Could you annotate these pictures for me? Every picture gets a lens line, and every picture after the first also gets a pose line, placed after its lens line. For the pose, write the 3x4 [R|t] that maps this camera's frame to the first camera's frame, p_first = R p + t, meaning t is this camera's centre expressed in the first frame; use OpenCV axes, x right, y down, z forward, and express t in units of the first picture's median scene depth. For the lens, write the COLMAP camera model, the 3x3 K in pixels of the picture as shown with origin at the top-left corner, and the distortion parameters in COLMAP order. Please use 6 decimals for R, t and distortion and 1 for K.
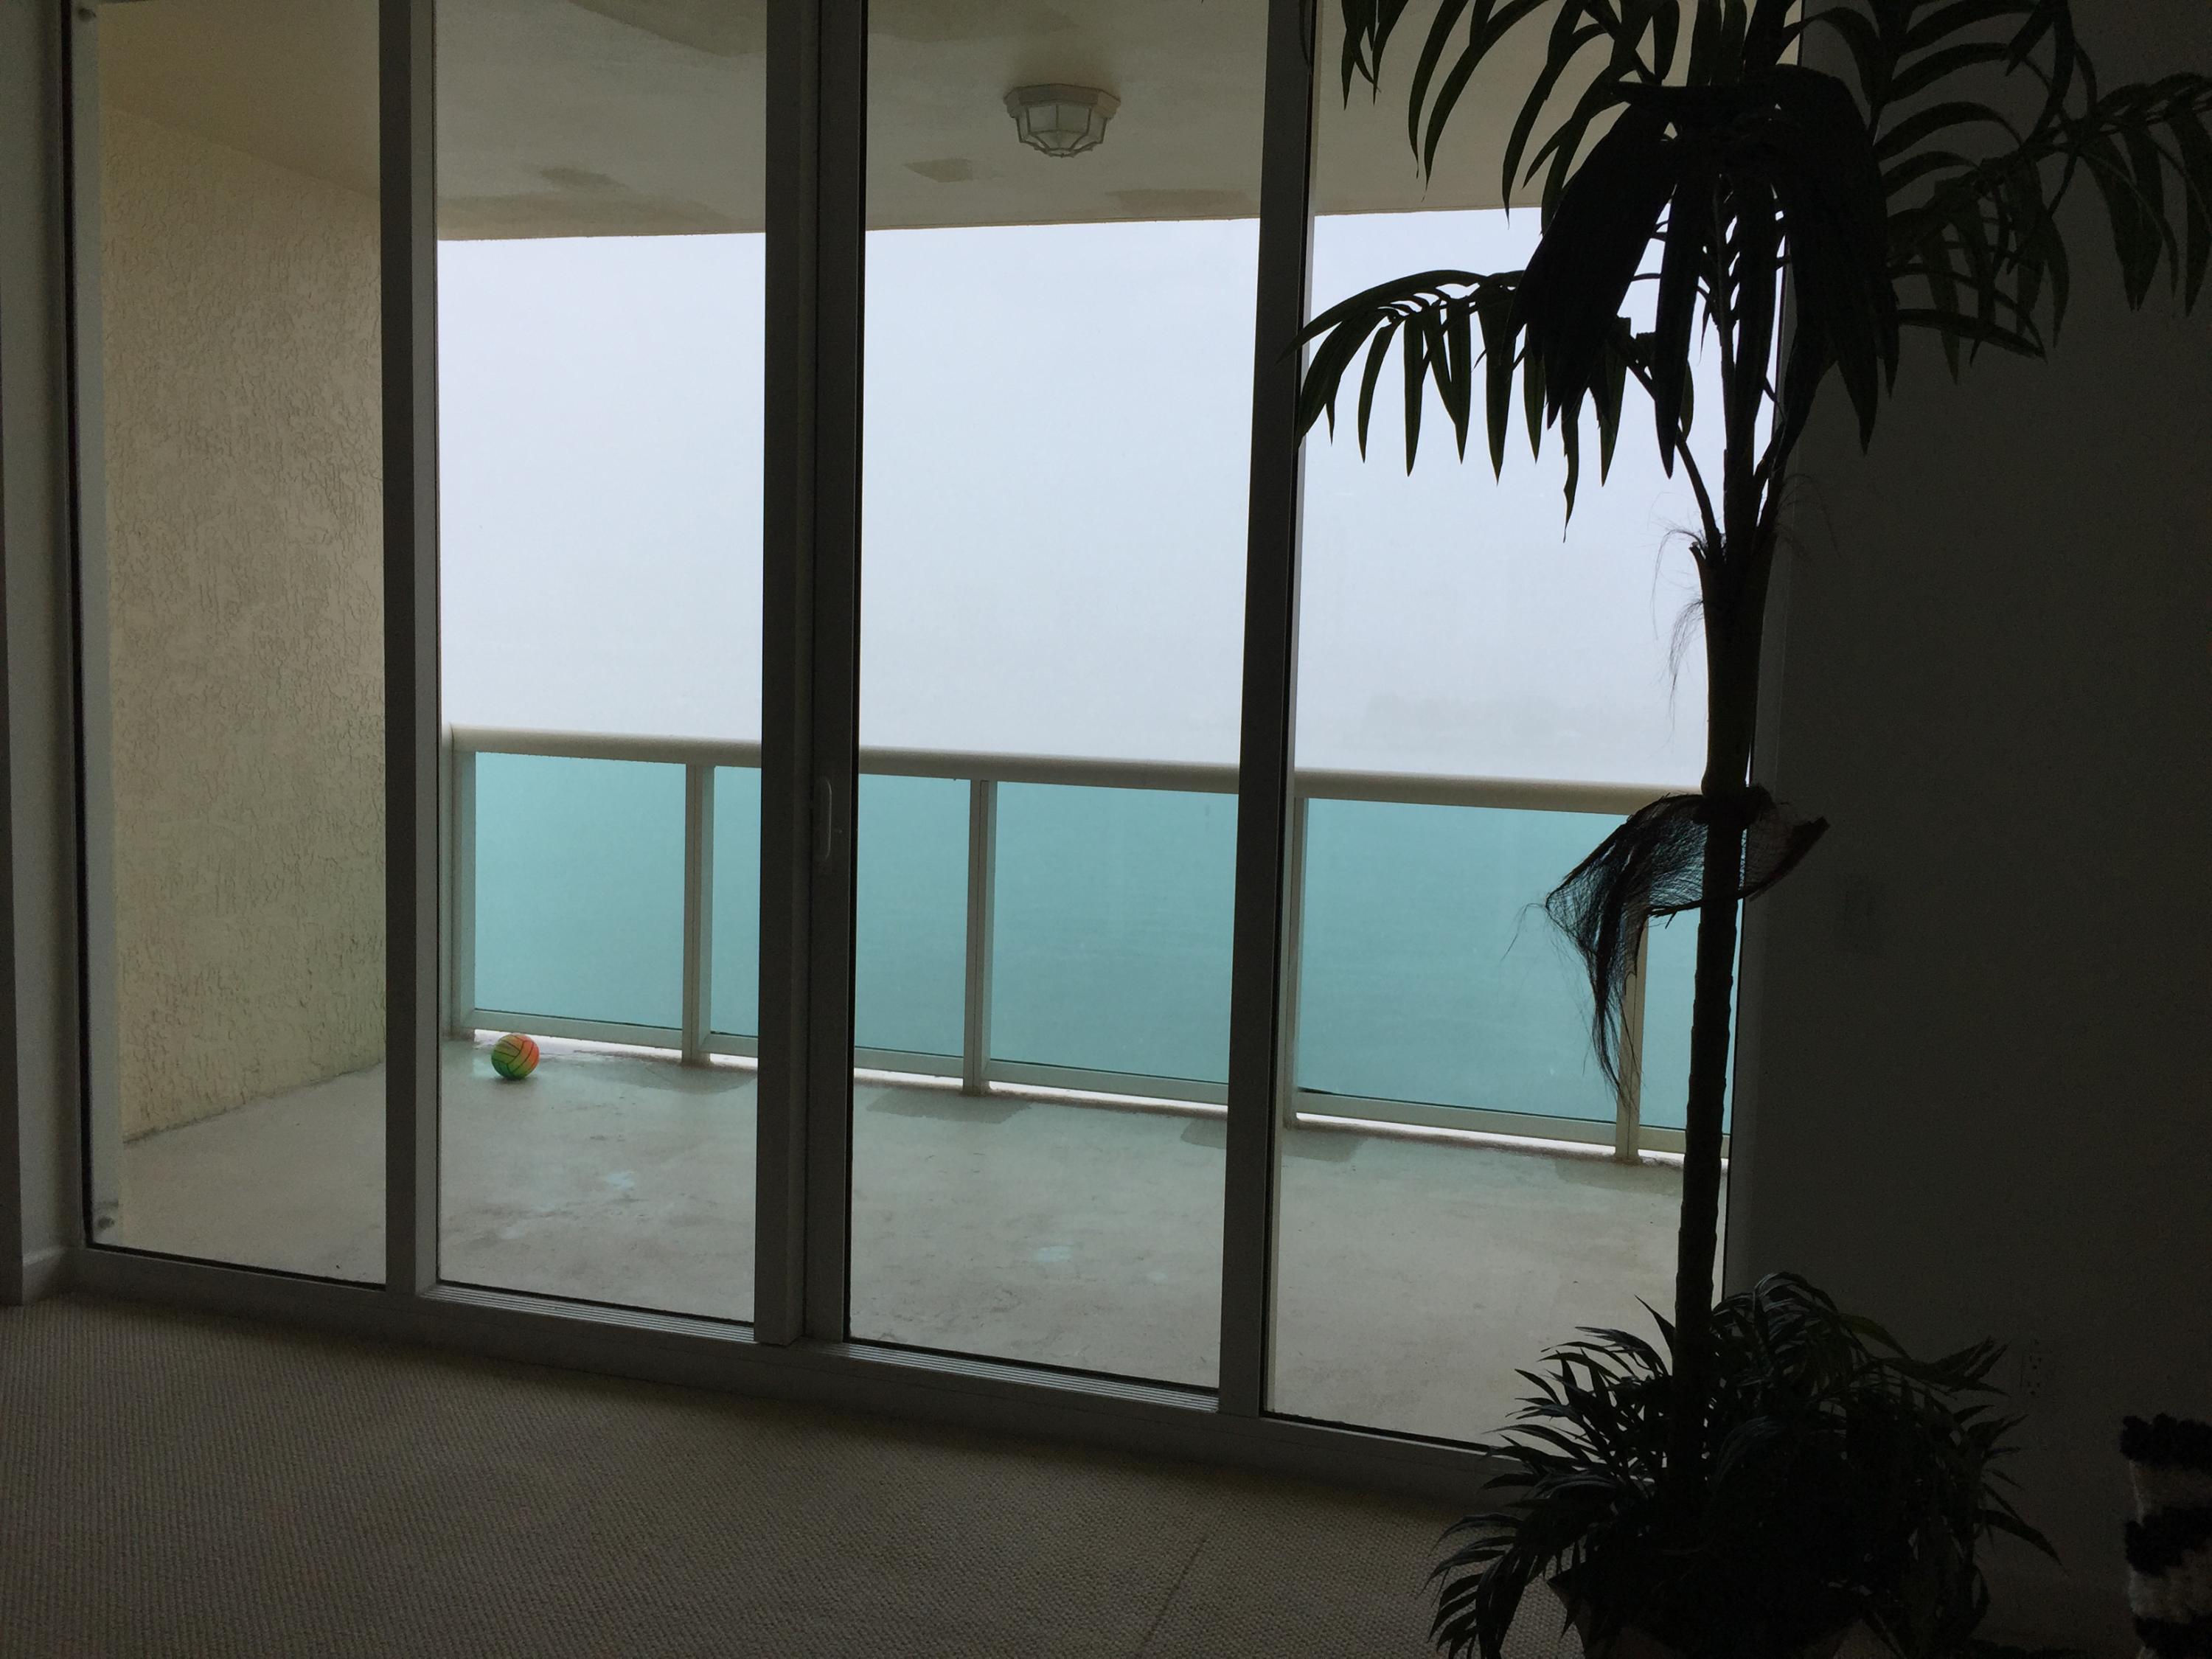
lens RADIAL K [[1892.1, 0, 1115.8], [0, 1892.1, 806.8], [0, 0, 1]] dist [0.047763, -0.044716]
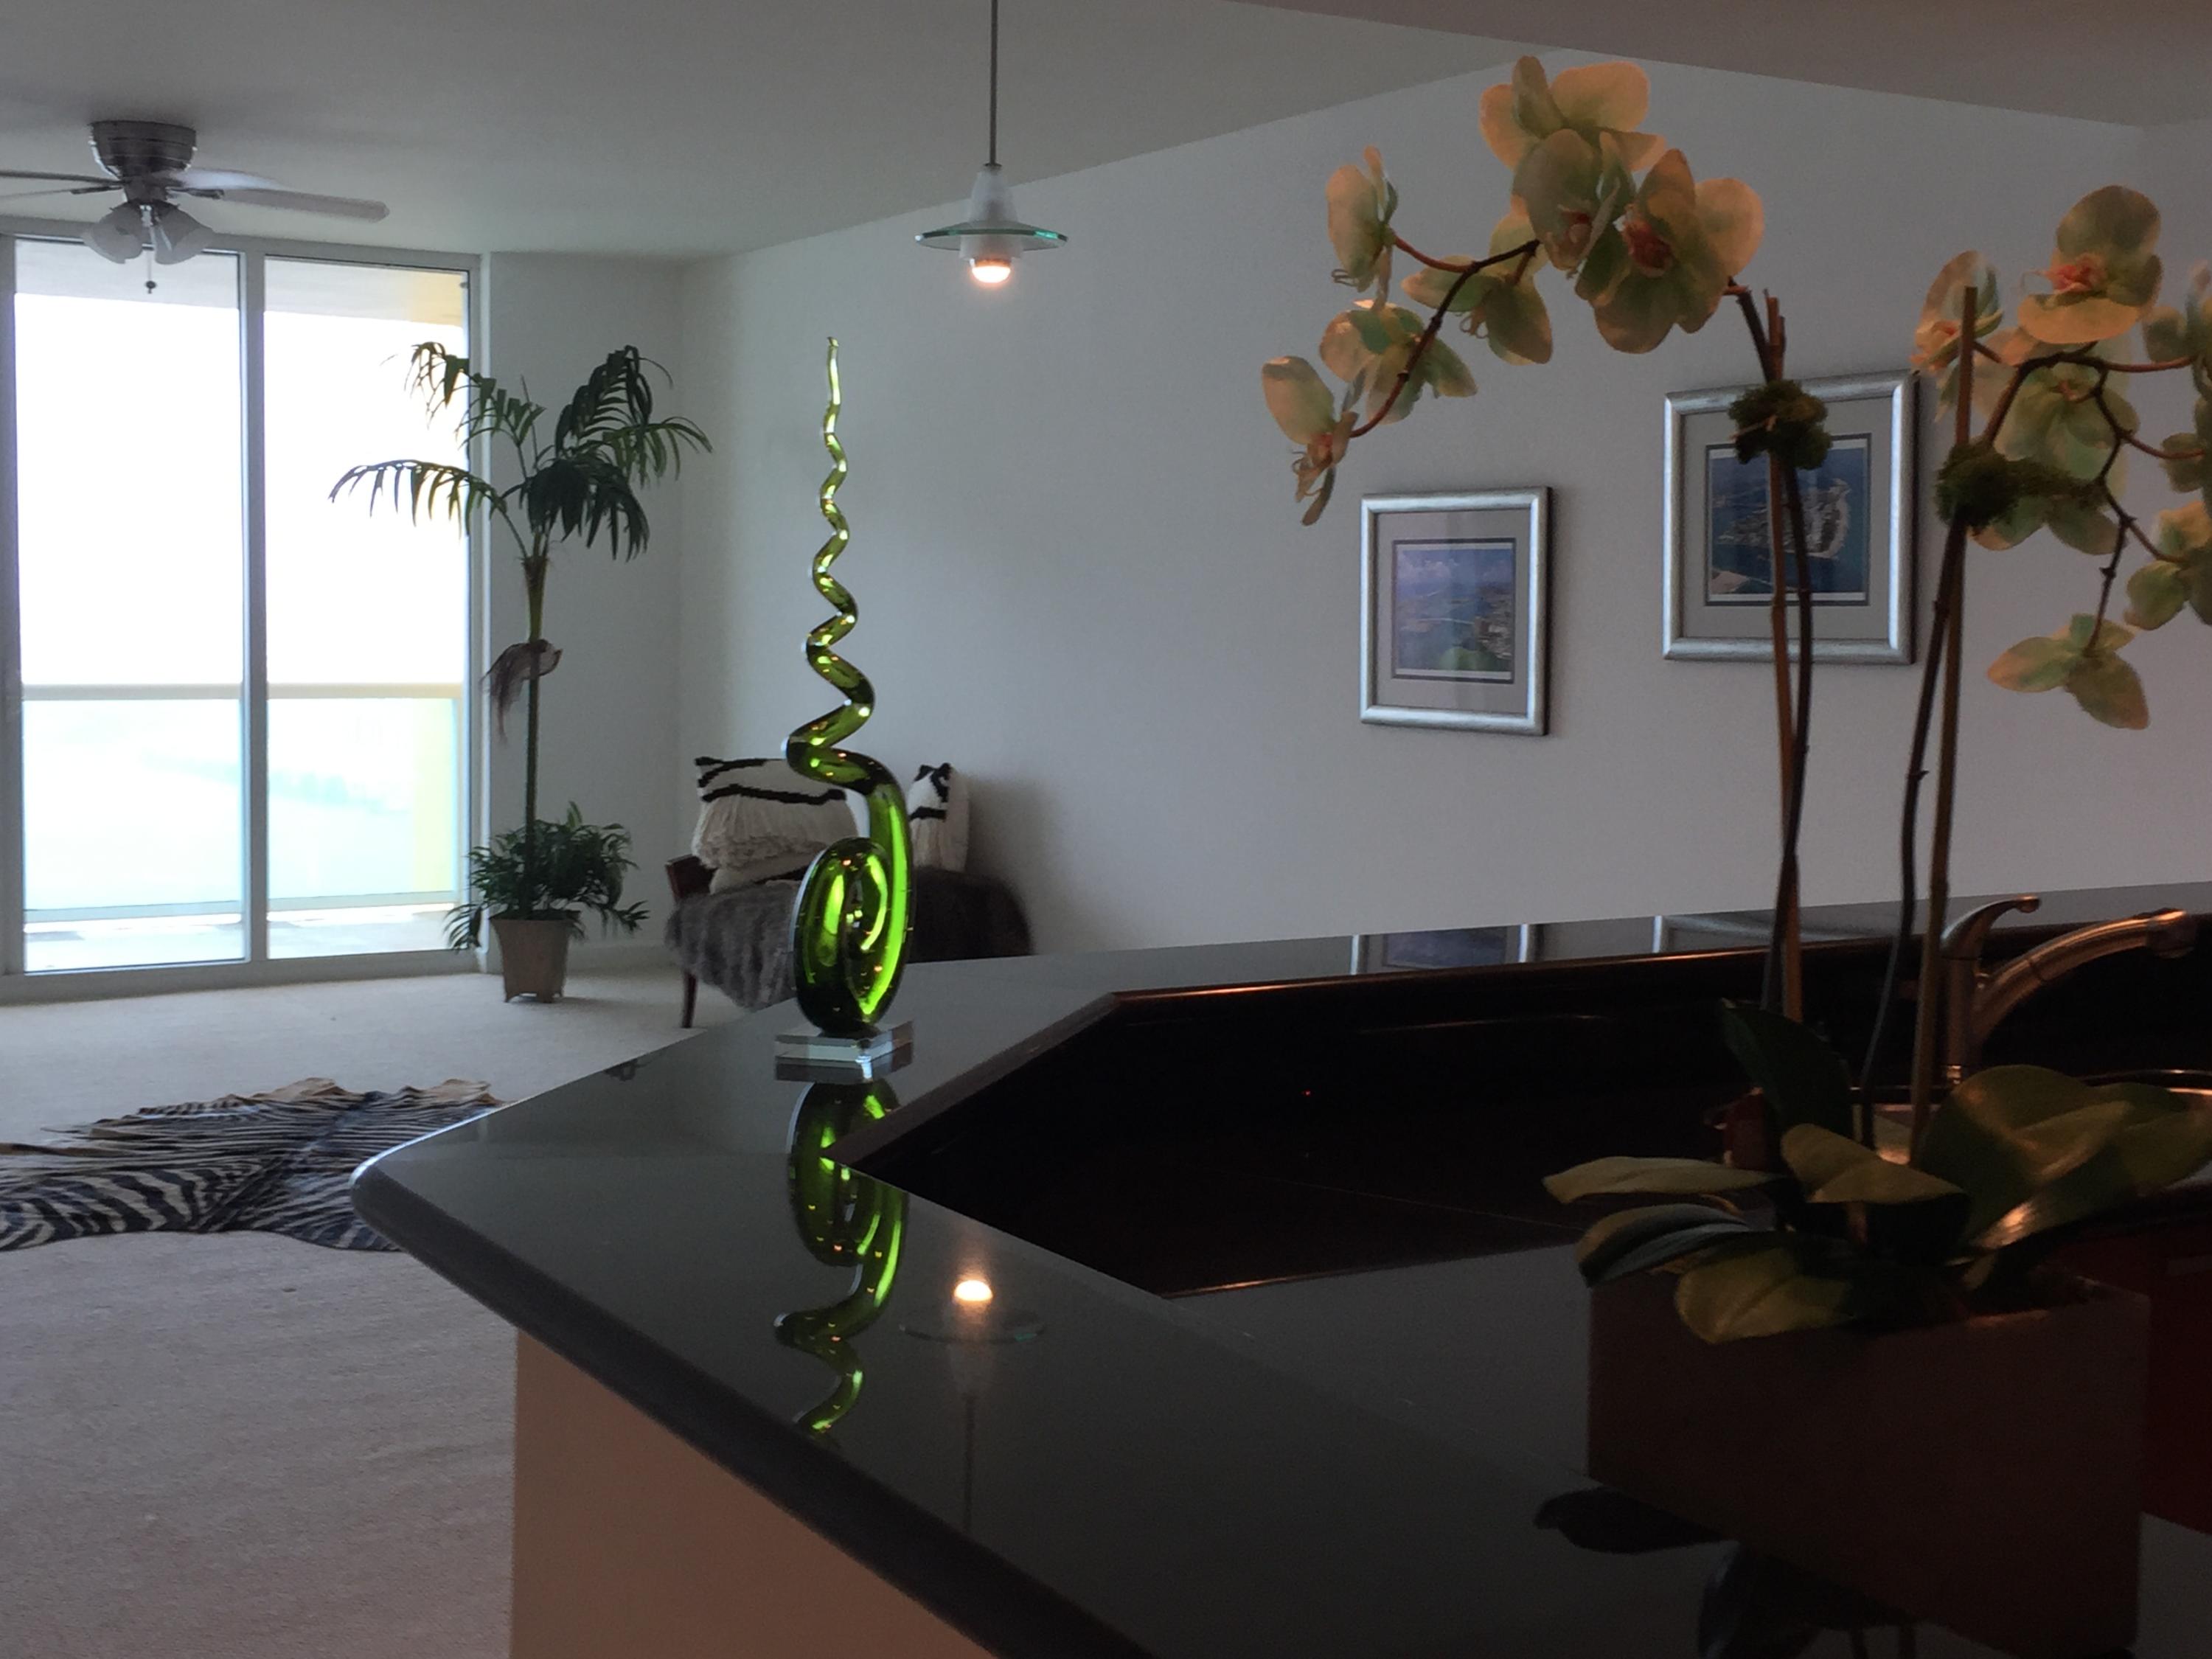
lens RADIAL K [[2765.4, 0, 1110.5], [0, 2765.4, 732.9], [0, 0, 1]] dist [0.058041, 0.000000]
pose [[0.676328, -0.059297, 0.734210, -2.353813], [0.071230, 0.997348, 0.014935, 0.139847], [-0.733149, 0.042197, 0.678758, -2.727358]]
